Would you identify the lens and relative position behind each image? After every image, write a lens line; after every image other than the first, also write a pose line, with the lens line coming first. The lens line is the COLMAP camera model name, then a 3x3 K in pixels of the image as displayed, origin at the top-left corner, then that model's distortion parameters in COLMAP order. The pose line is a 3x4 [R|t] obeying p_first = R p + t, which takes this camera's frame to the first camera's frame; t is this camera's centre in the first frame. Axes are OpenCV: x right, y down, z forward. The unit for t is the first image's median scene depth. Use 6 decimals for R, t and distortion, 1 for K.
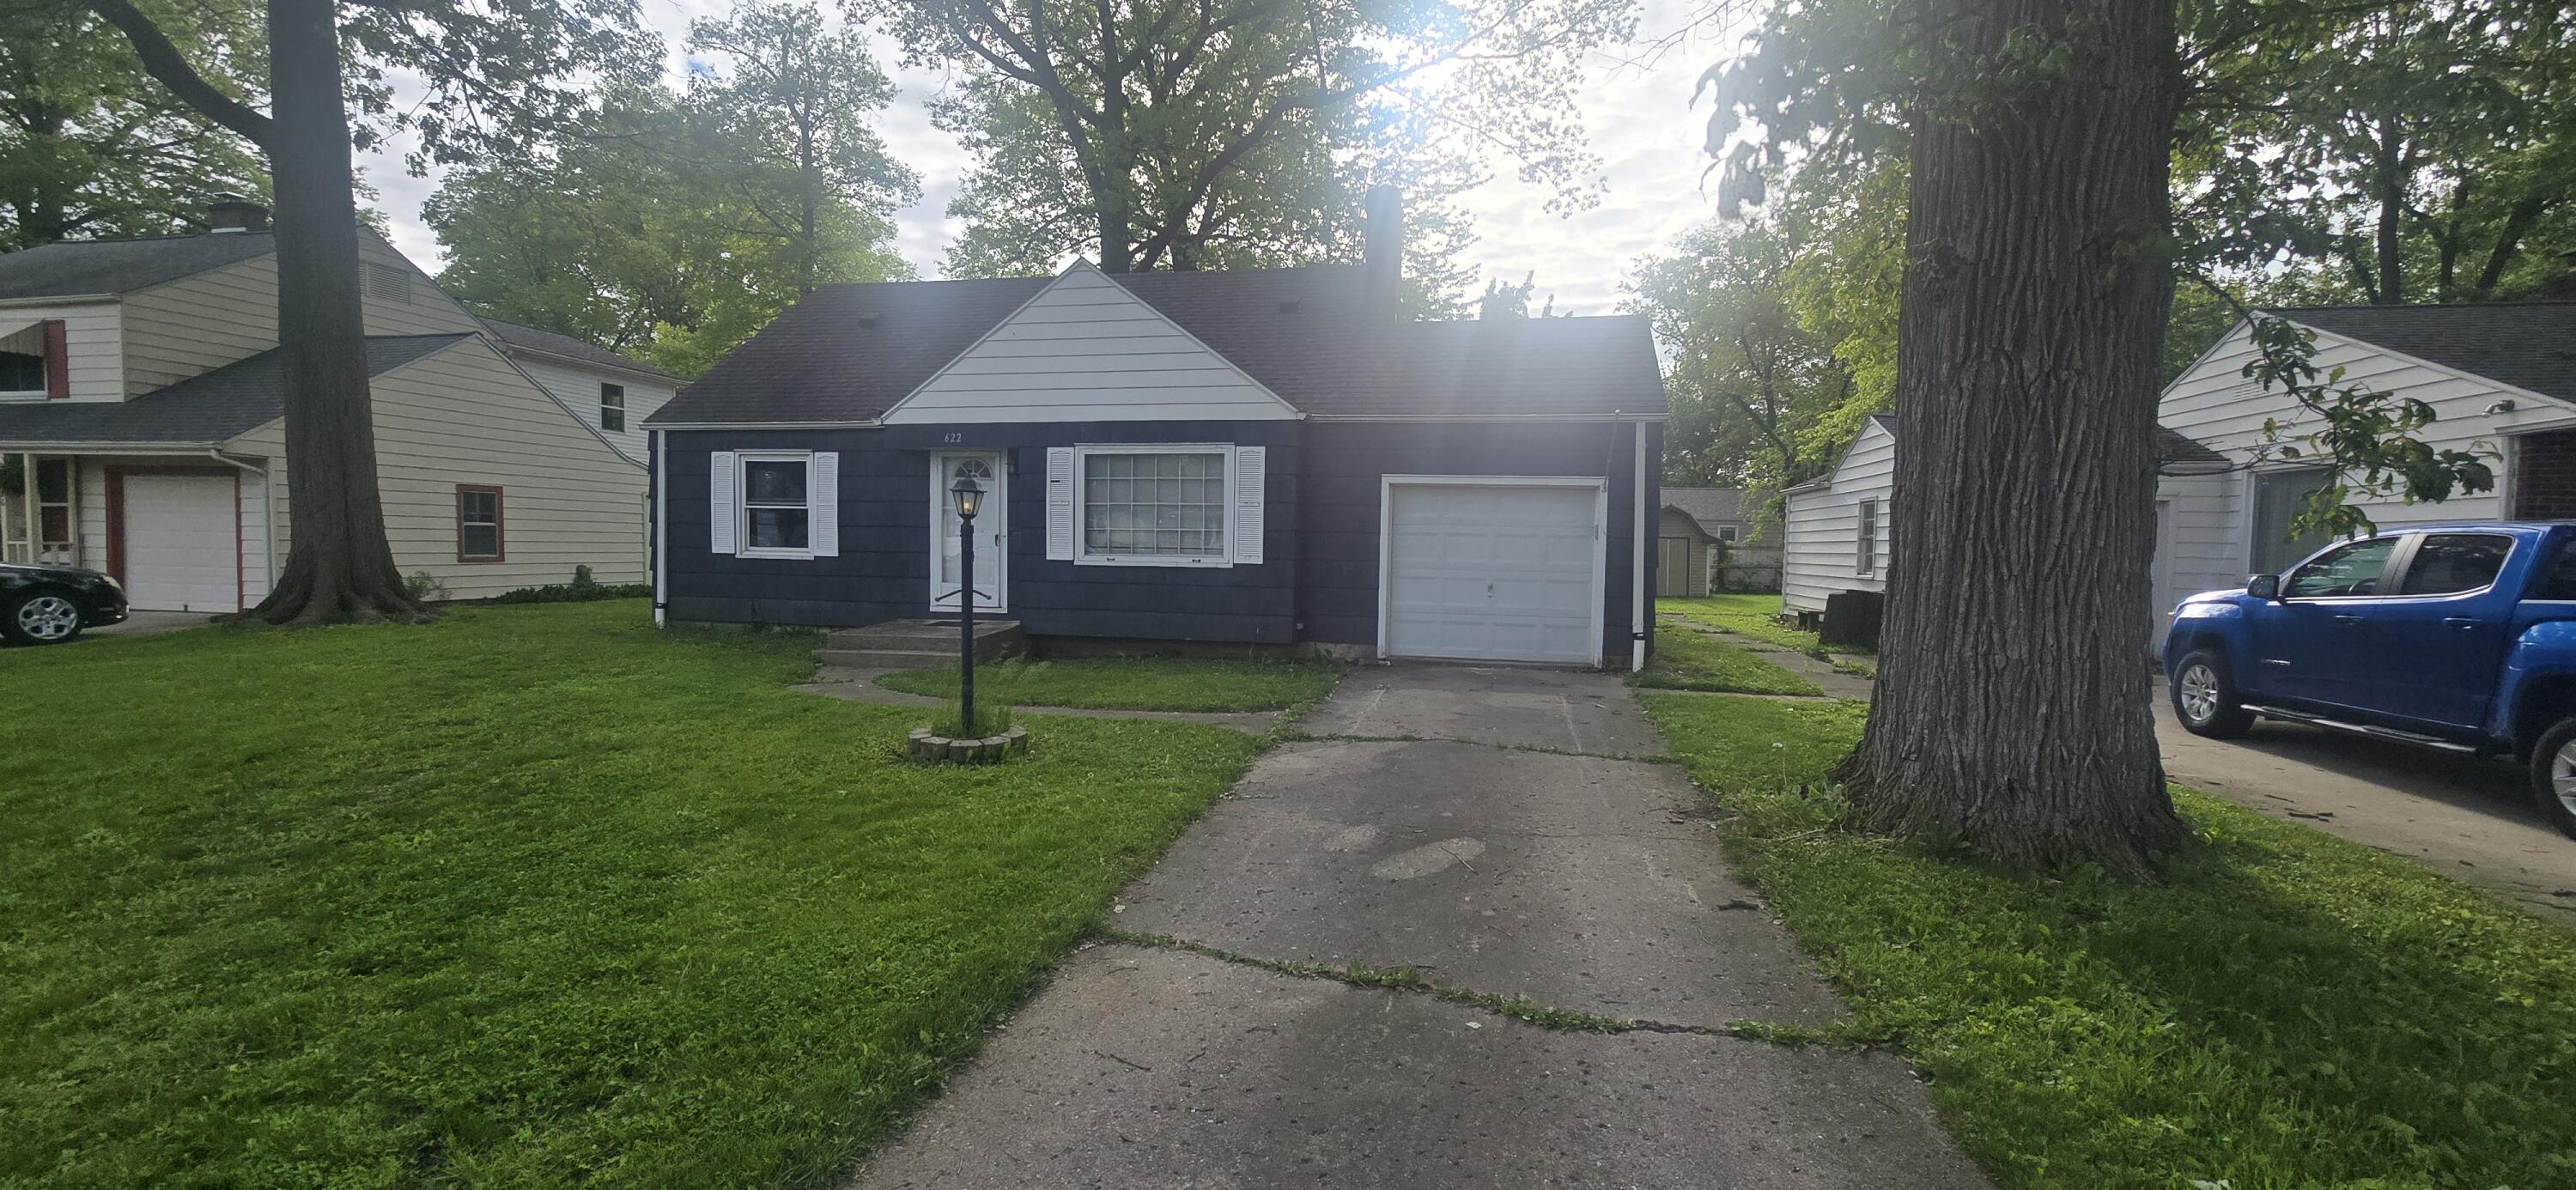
lens RADIAL K [[1041.9, 0, 1283.7], [0, 1041.9, 590.7], [0, 0, 1]] dist [0.003647, 0.000681]
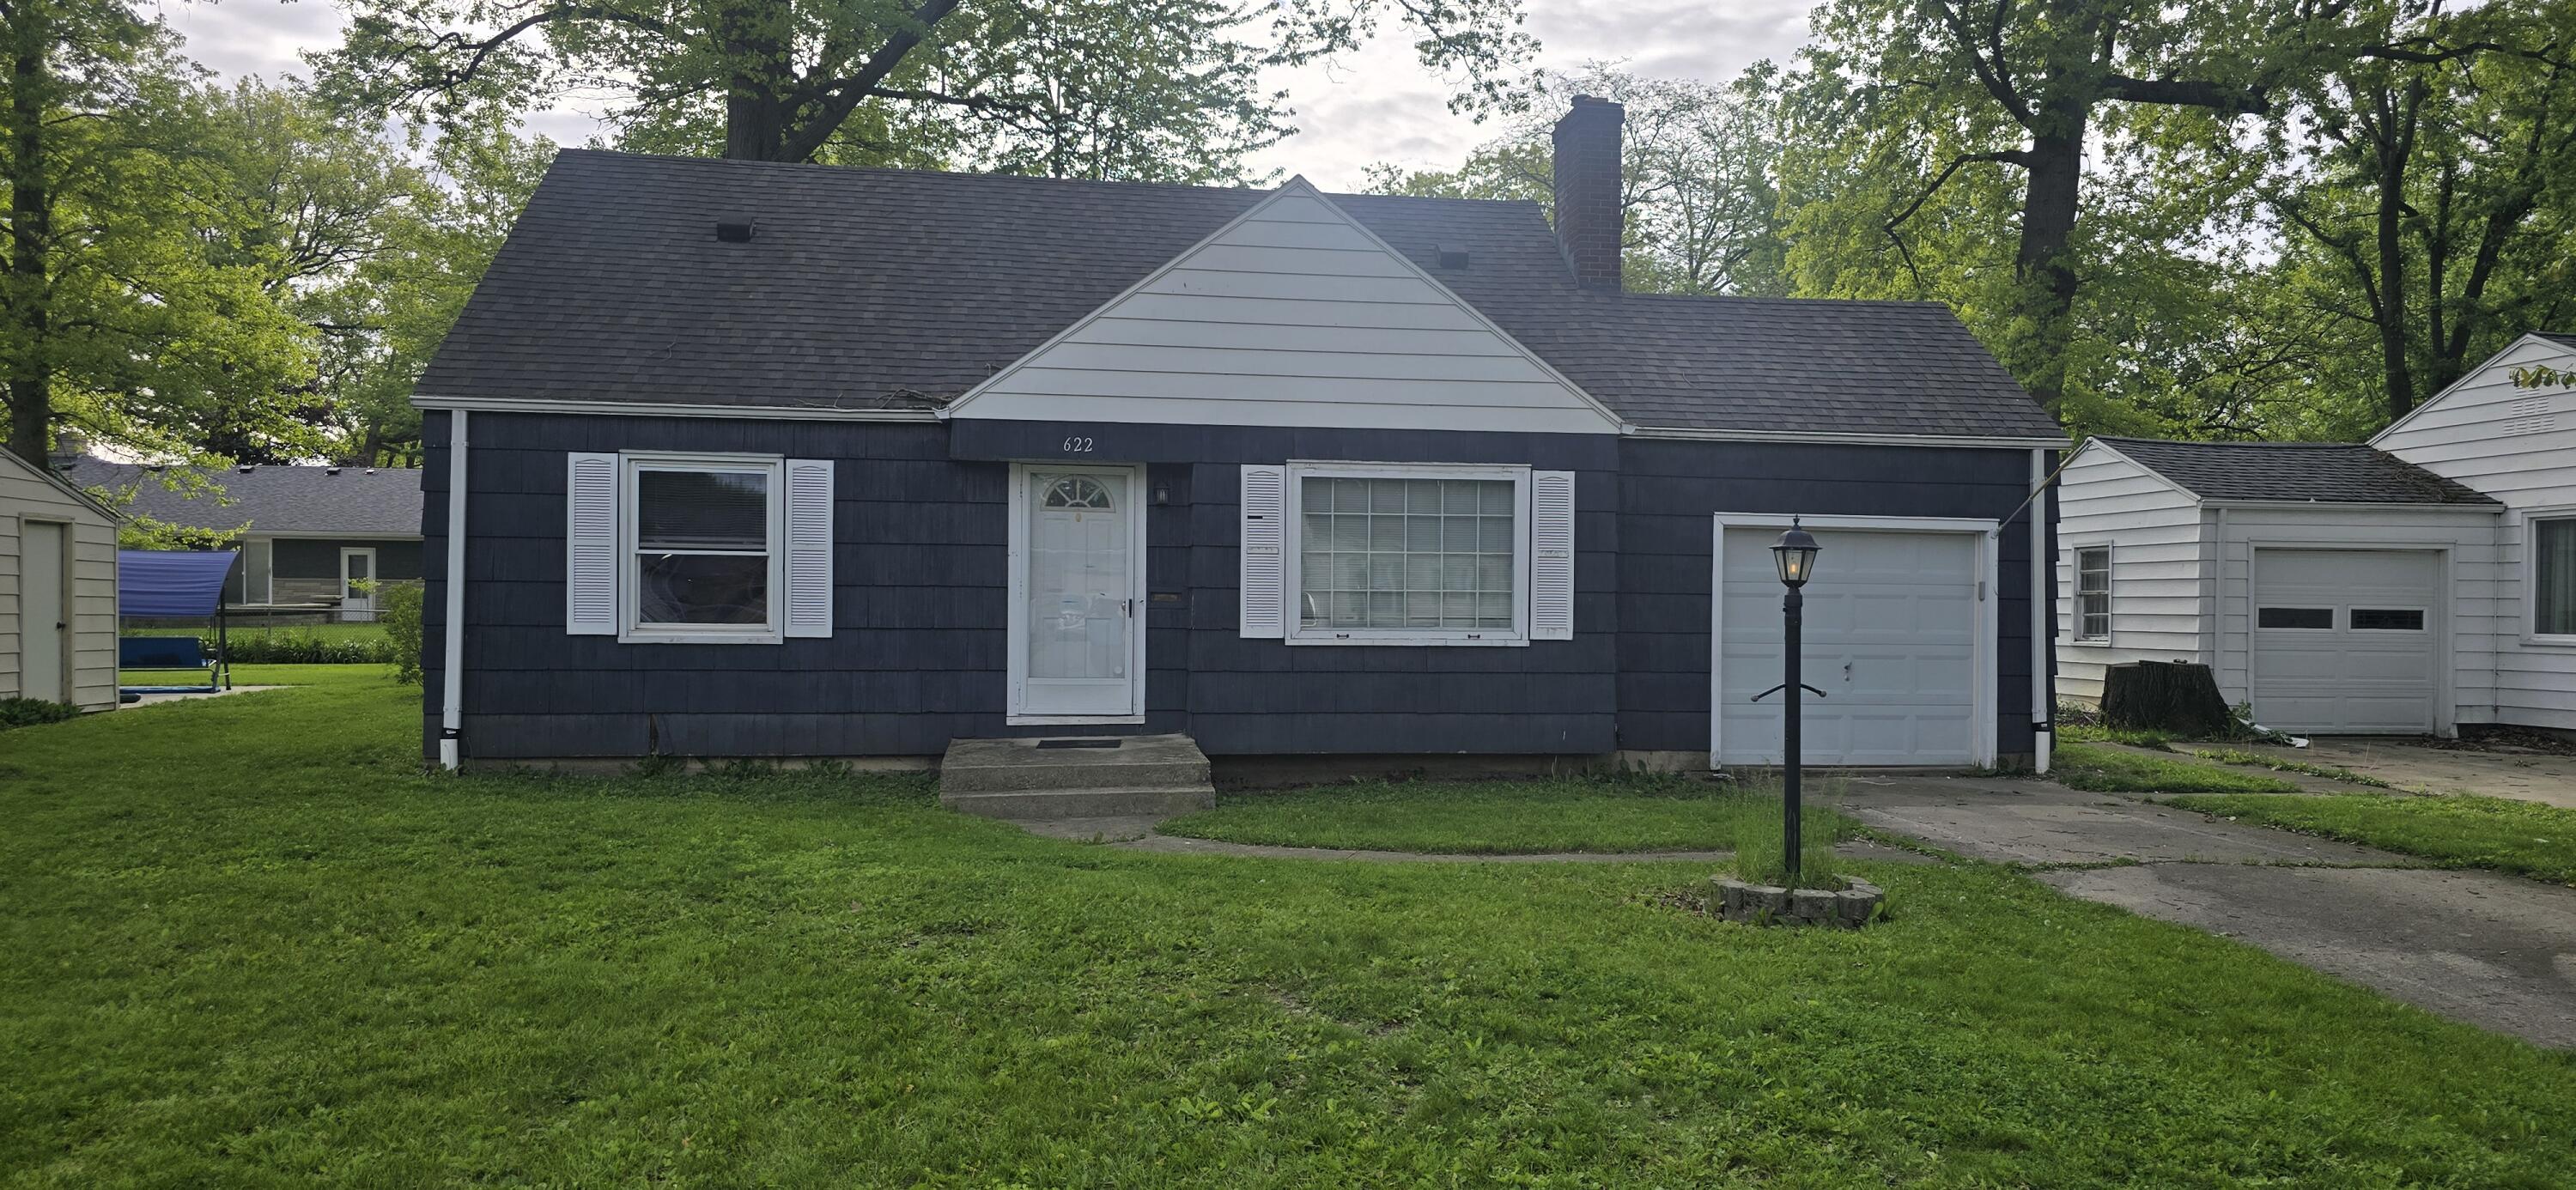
lens RADIAL K [[1727.9, 0, 1290.7], [0, 1727.9, 613.1], [0, 0, 1]] dist [0.054288, -0.003485]
pose [[0.932078, -0.009527, 0.362131, -0.578811], [0.022163, 0.999281, -0.030756, -0.011562], [-0.361578, 0.036693, 0.931620, -0.002064]]
